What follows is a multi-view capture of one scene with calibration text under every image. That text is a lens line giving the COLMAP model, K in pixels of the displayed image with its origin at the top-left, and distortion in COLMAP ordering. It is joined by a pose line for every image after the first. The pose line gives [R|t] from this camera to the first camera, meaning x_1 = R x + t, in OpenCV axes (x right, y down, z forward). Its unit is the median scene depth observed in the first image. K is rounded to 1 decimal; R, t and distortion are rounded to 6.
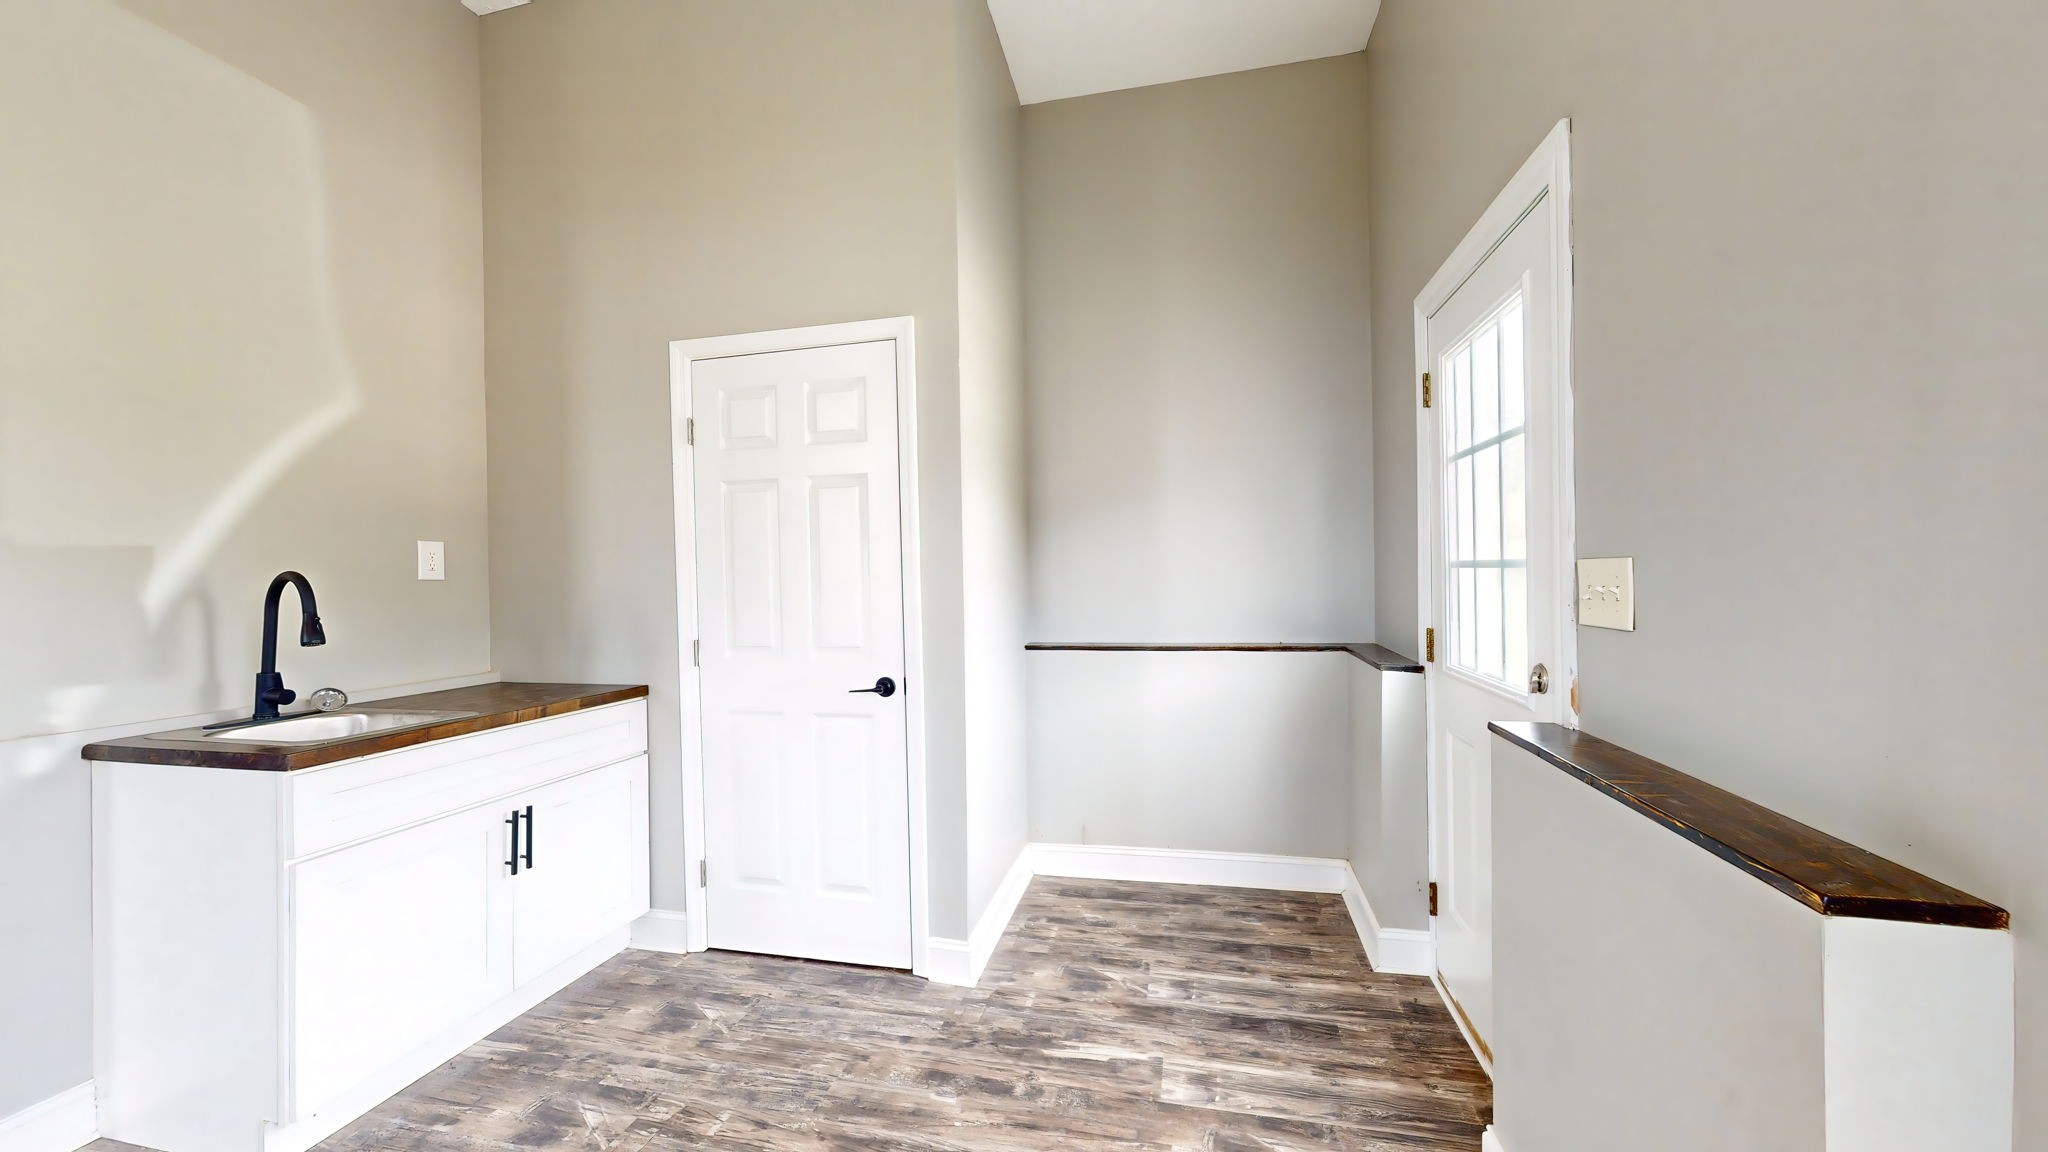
lens RADIAL K [[748.8, 0, 1024.0], [0, 748.8, 576.0], [0, 0, 1]] dist [-0.001018, -0.000115]
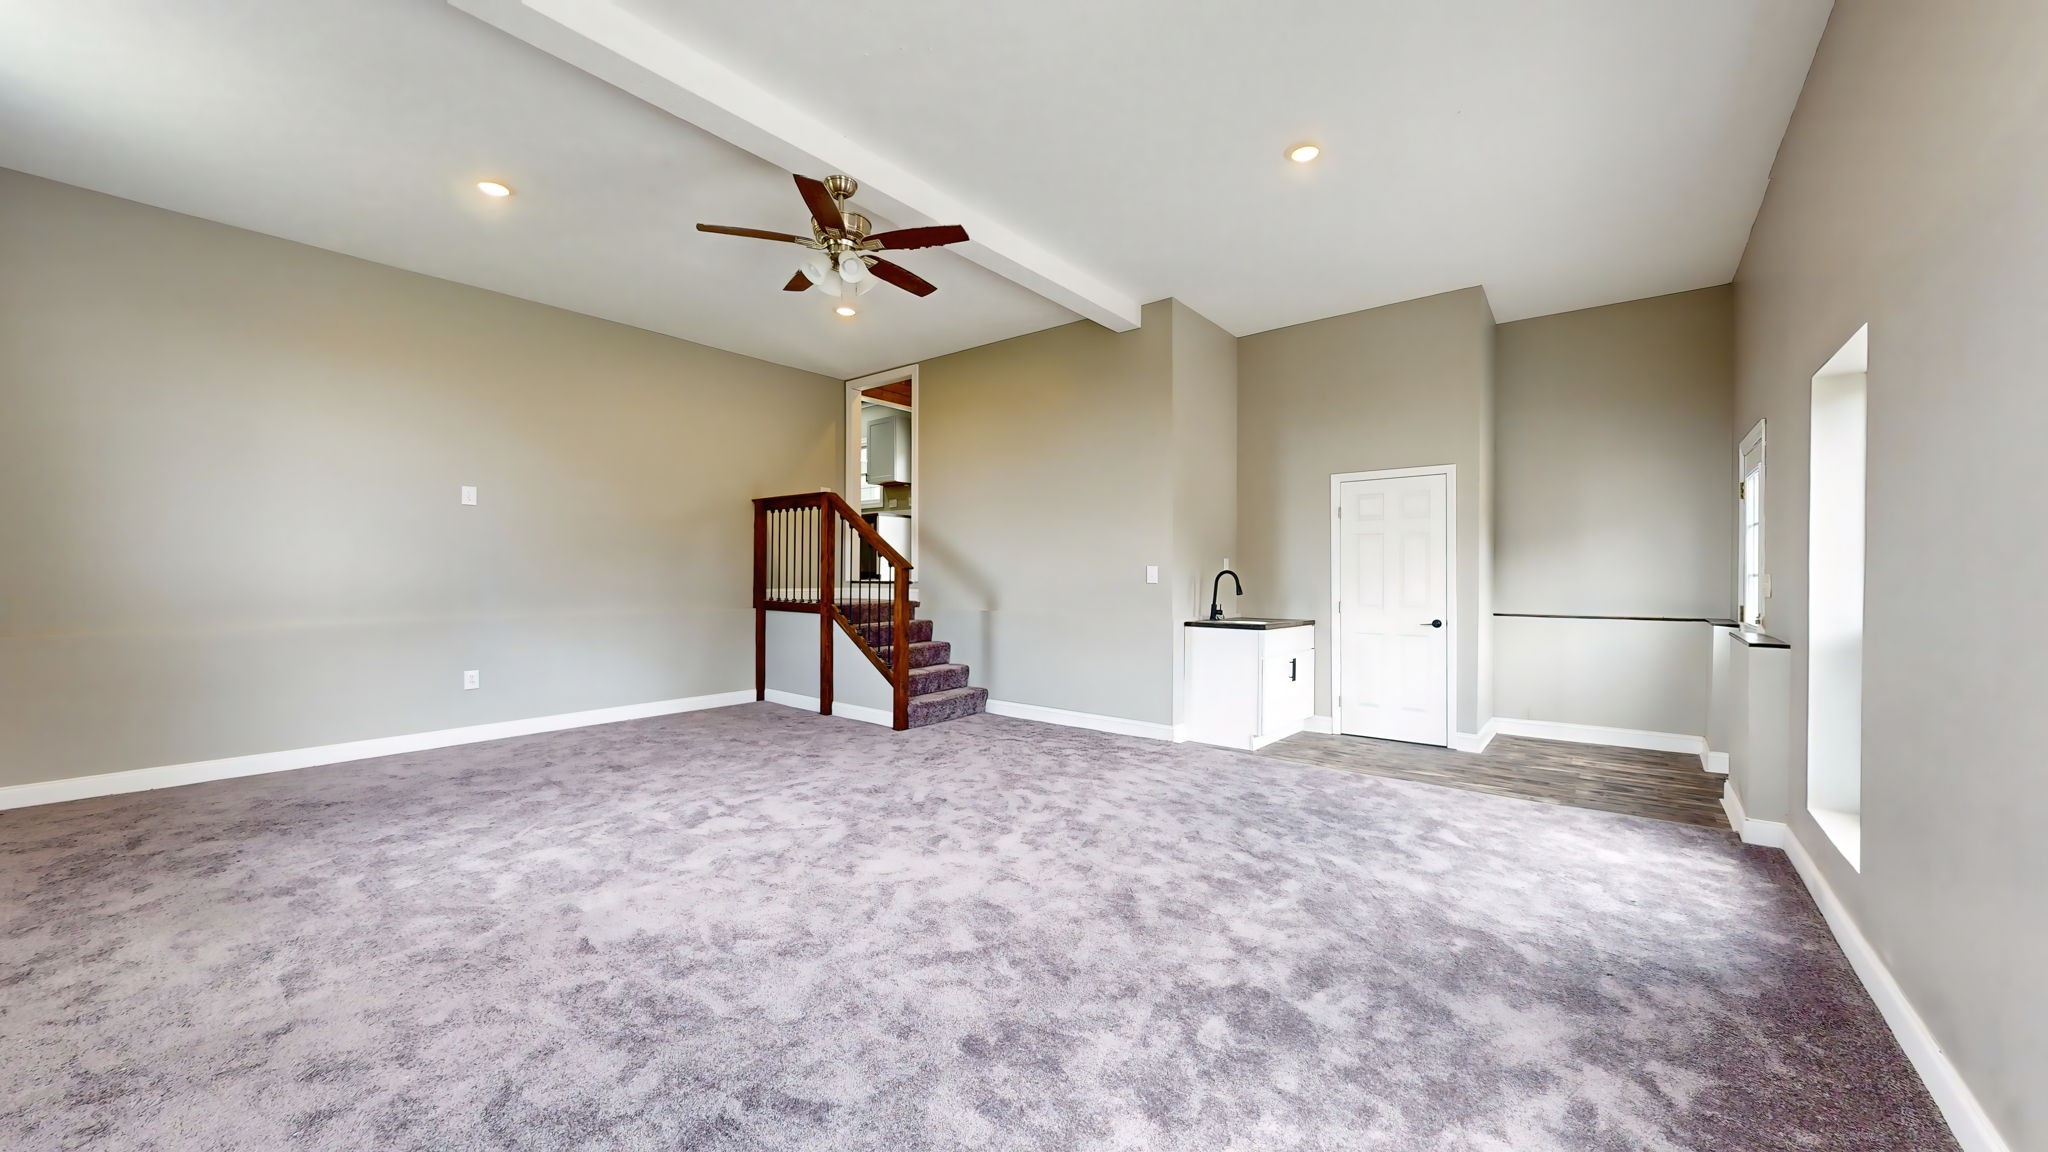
lens RADIAL K [[748.8, 0, 1024.0], [0, 748.8, 576.0], [0, 0, 1]] dist [-0.001018, -0.000115]
pose [[0.903966, 0.020269, -0.427124, -0.330334], [-0.021426, 0.999768, 0.002097, 0.022069], [0.427067, 0.007256, 0.904191, -1.537850]]
